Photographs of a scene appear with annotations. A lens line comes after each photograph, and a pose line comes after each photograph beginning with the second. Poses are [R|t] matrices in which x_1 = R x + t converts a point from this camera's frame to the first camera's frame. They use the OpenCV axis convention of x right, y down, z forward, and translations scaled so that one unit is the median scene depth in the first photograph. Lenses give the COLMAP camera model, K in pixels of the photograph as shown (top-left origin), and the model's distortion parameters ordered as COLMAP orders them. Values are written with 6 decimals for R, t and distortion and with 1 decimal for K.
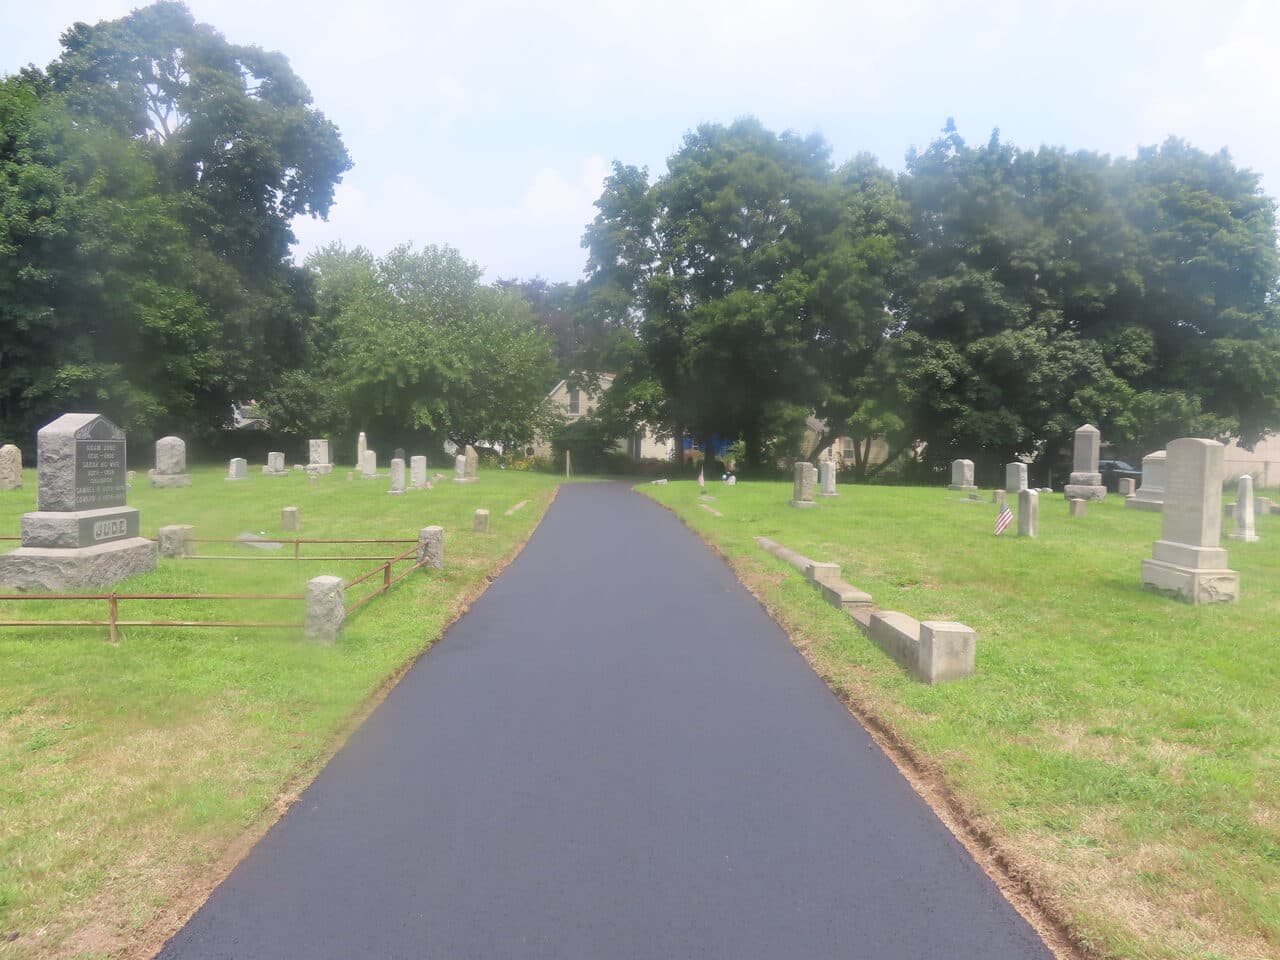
lens RADIAL K [[897.7, 0, 639.5], [0, 897.7, 512.2], [0, 0, 1]] dist [-0.010867, -0.002045]
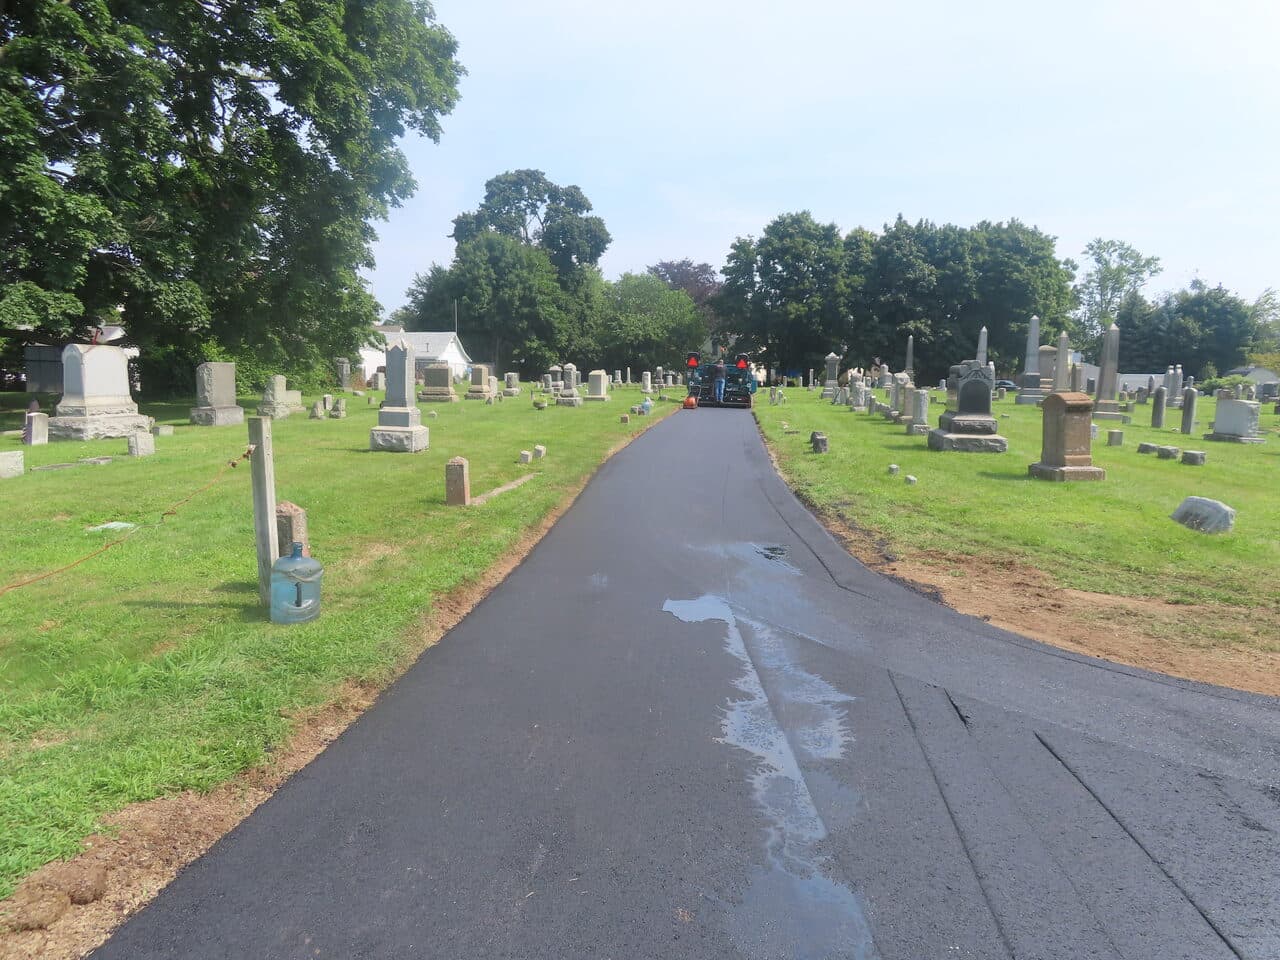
lens RADIAL K [[910.1, 0, 640.0], [0, 910.1, 480.0], [0, 0, 1]] dist [-0.020752, 0.002137]
pose [[0.990006, 0.010084, -0.140663, 0.059154], [-0.004656, 0.999234, 0.038867, 0.105165], [0.140948, -0.037823, 0.989294, -1.299519]]
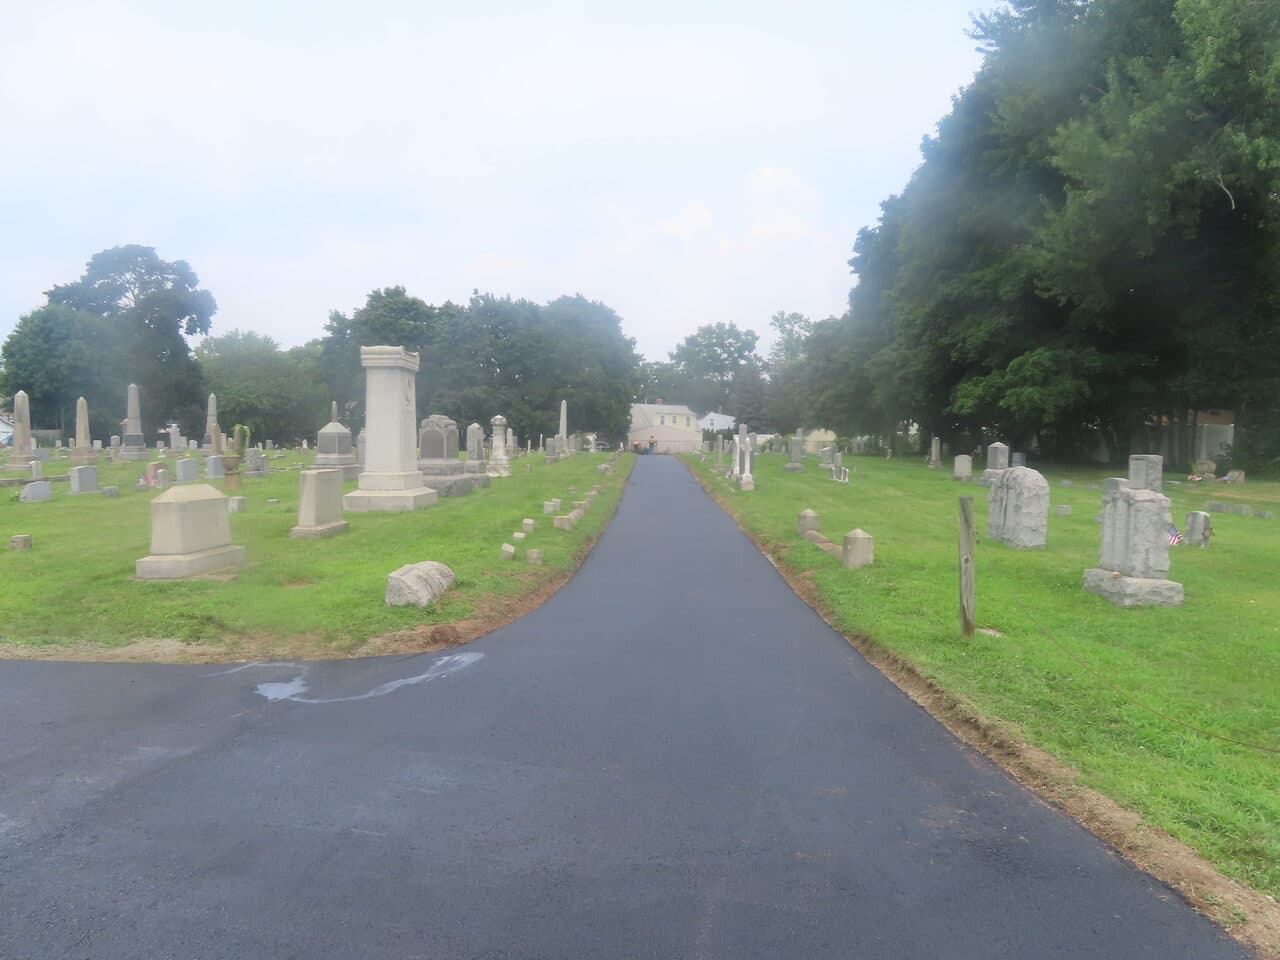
lens RADIAL K [[910.1, 0, 640.0], [0, 910.1, 480.0], [0, 0, 1]] dist [-0.020752, 0.002137]
pose [[0.999535, -0.013562, -0.027315, 0.893488], [0.012640, 0.999354, -0.033639, 0.128411], [0.027754, 0.033278, 0.999061, -1.359251]]
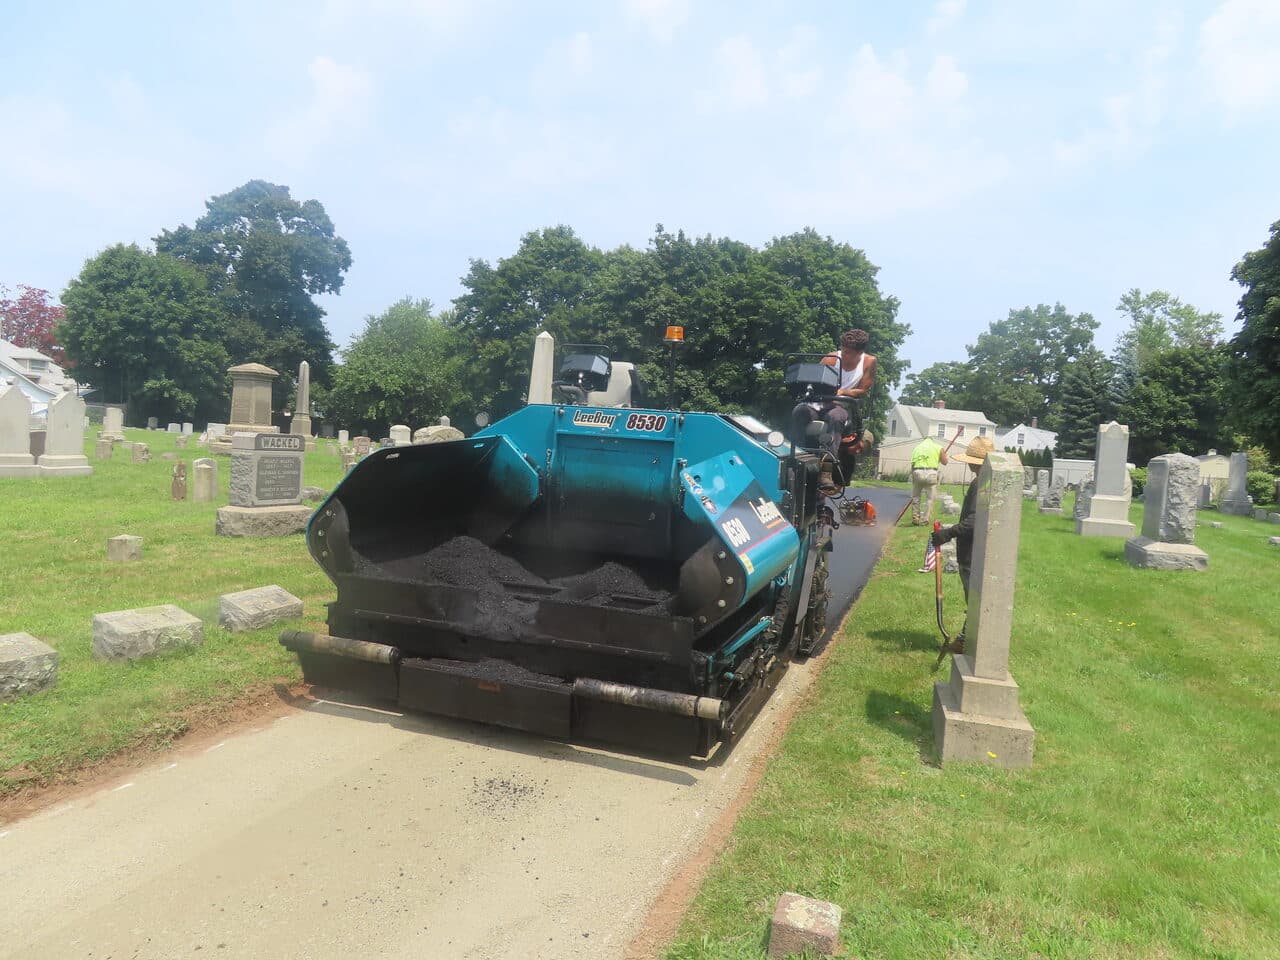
lens RADIAL K [[910.1, 0, 640.0], [0, 910.1, 480.0], [0, 0, 1]] dist [-0.020752, 0.002137]
pose [[0.939111, 0.049044, -0.340097, 0.951349], [-0.065503, 0.997163, -0.037078, 0.059351], [0.337313, 0.057098, 0.939659, -0.483138]]
